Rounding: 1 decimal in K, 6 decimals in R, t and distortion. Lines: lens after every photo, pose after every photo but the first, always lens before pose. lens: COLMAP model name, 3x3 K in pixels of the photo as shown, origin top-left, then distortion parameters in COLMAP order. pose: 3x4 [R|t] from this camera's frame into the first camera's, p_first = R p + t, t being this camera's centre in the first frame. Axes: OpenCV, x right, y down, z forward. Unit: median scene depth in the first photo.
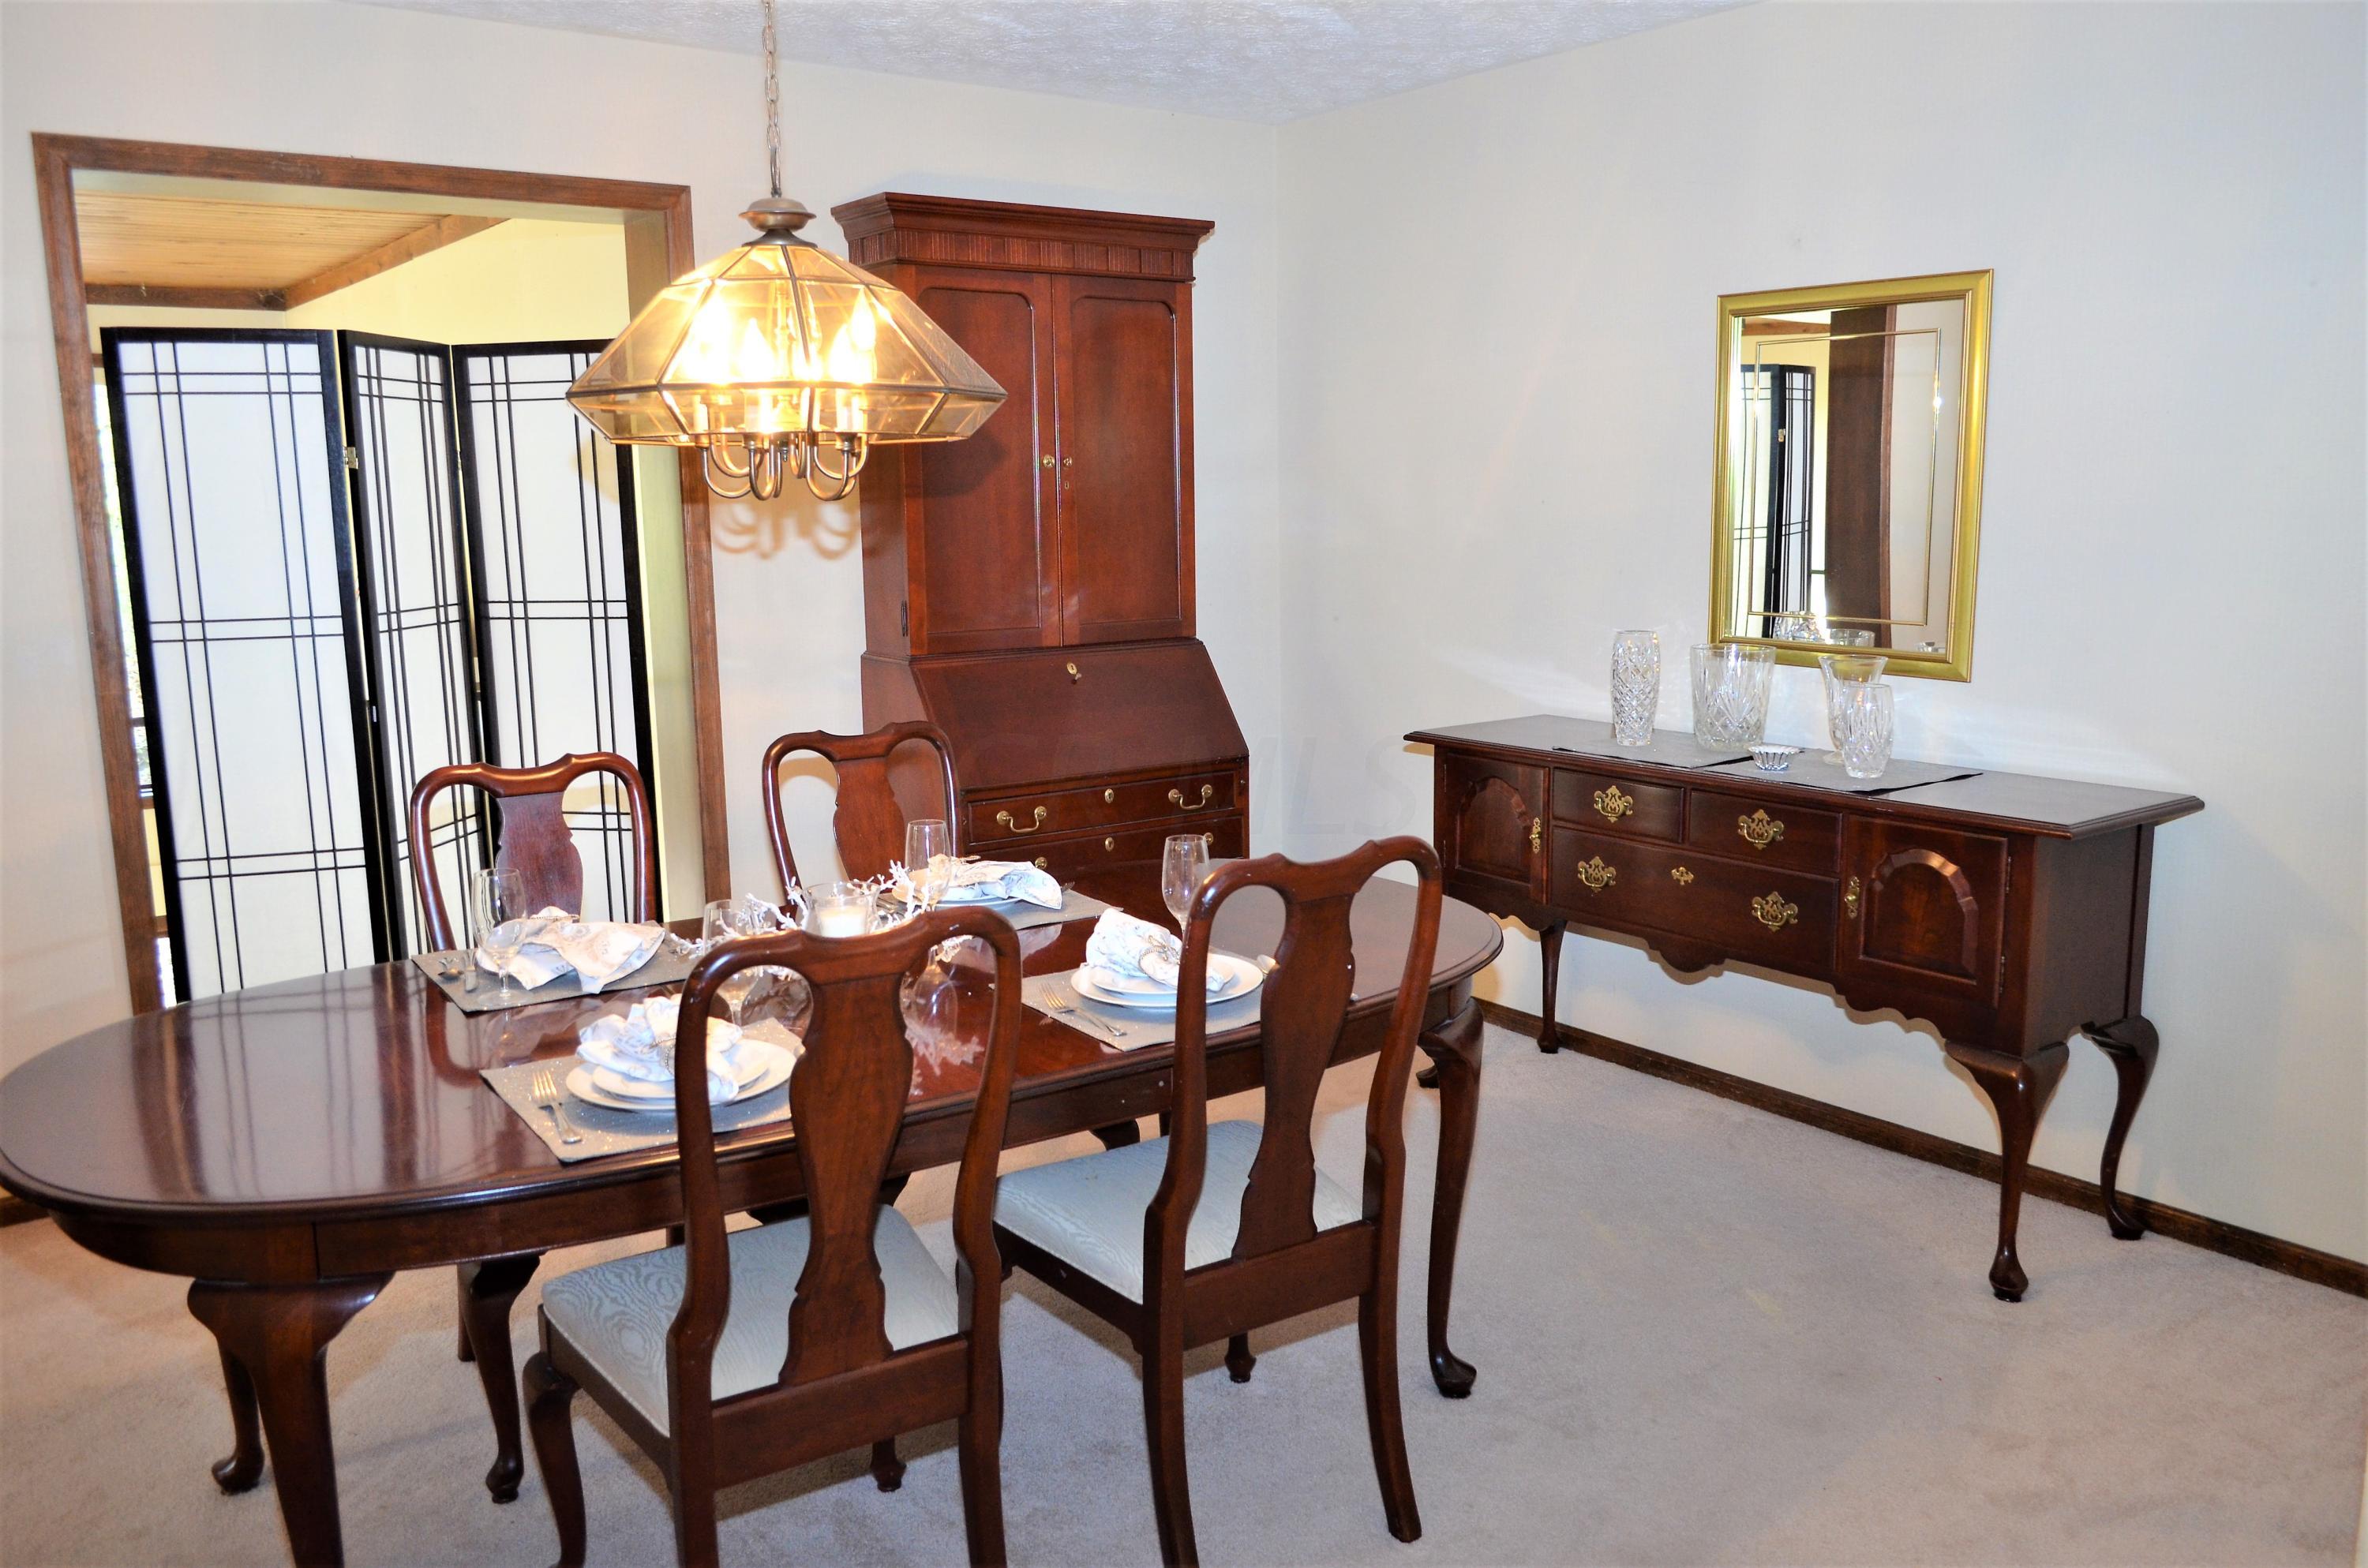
lens RADIAL K [[1834.4, 0, 1219.9], [0, 1834.4, 783.1], [0, 0, 1]] dist [-0.012005, 0.005631]
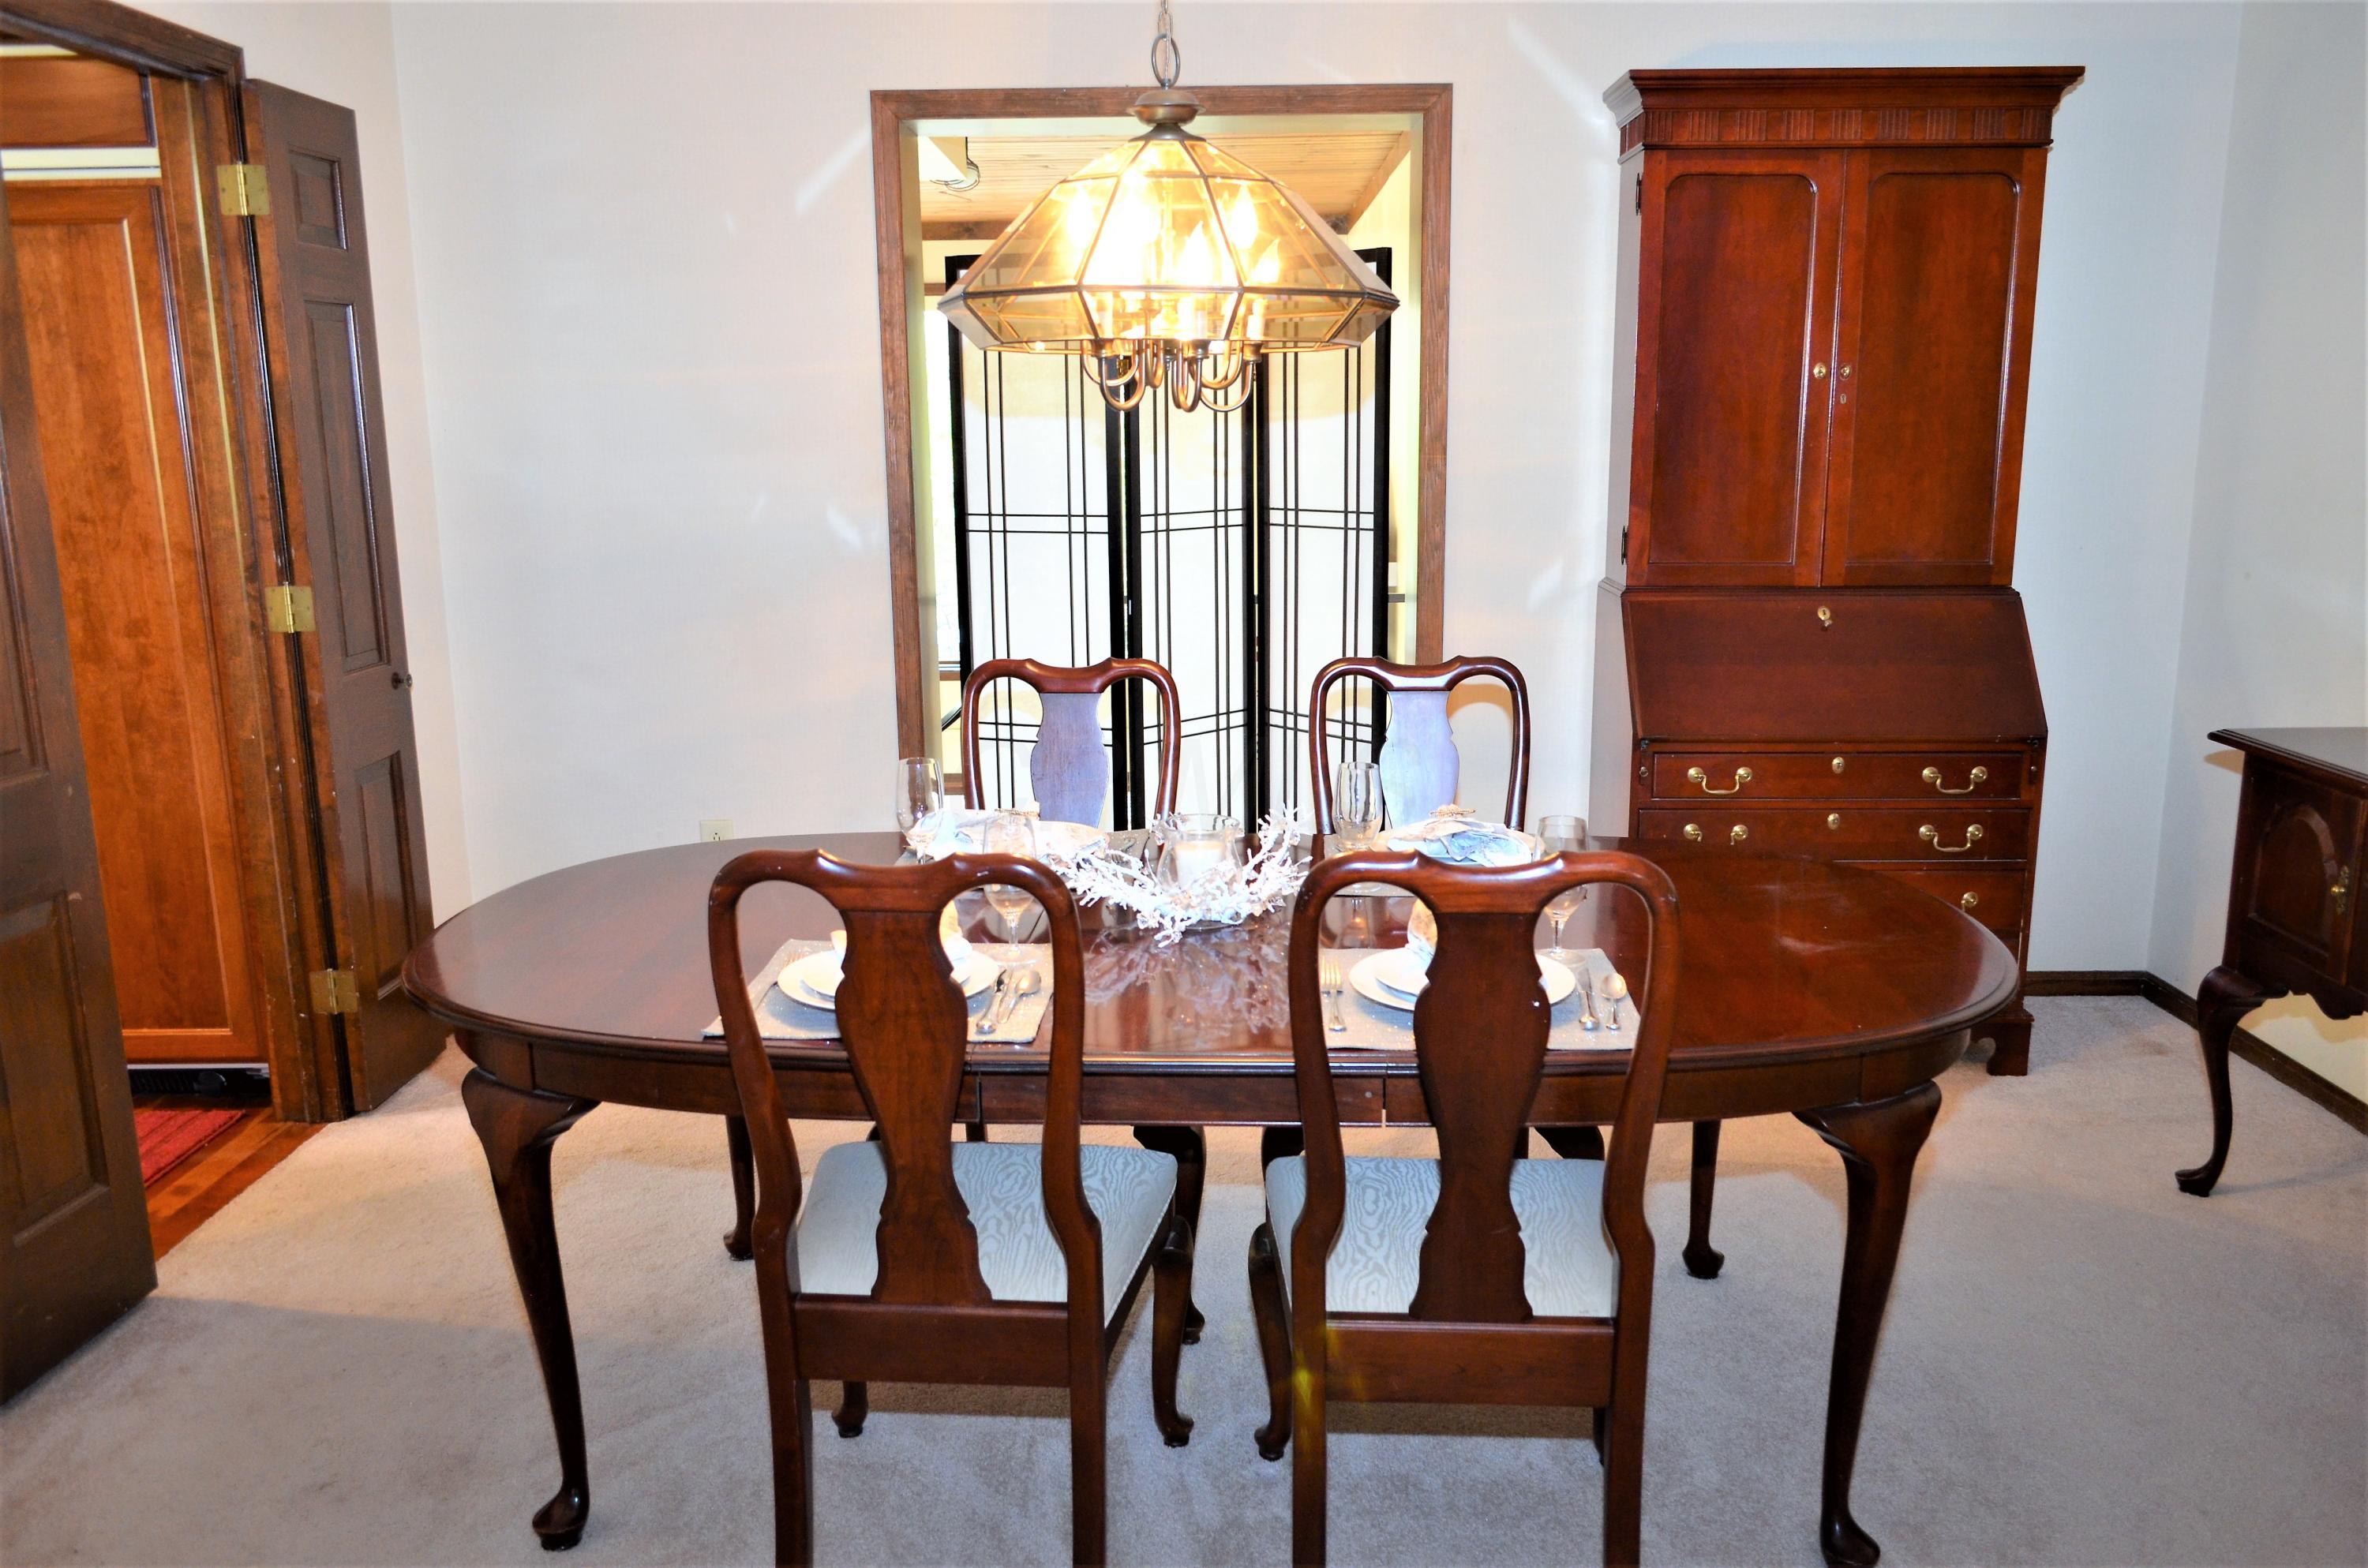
lens RADIAL K [[1834.4, 0, 1184.1], [0, 1834.4, 785.4], [0, 0, 1]] dist [-0.012005, 0.005631]
pose [[0.800174, 0.127498, -0.586060, 0.206996], [-0.100159, 0.991829, 0.079022, -0.021434], [0.591346, -0.004532, 0.806405, 0.135193]]
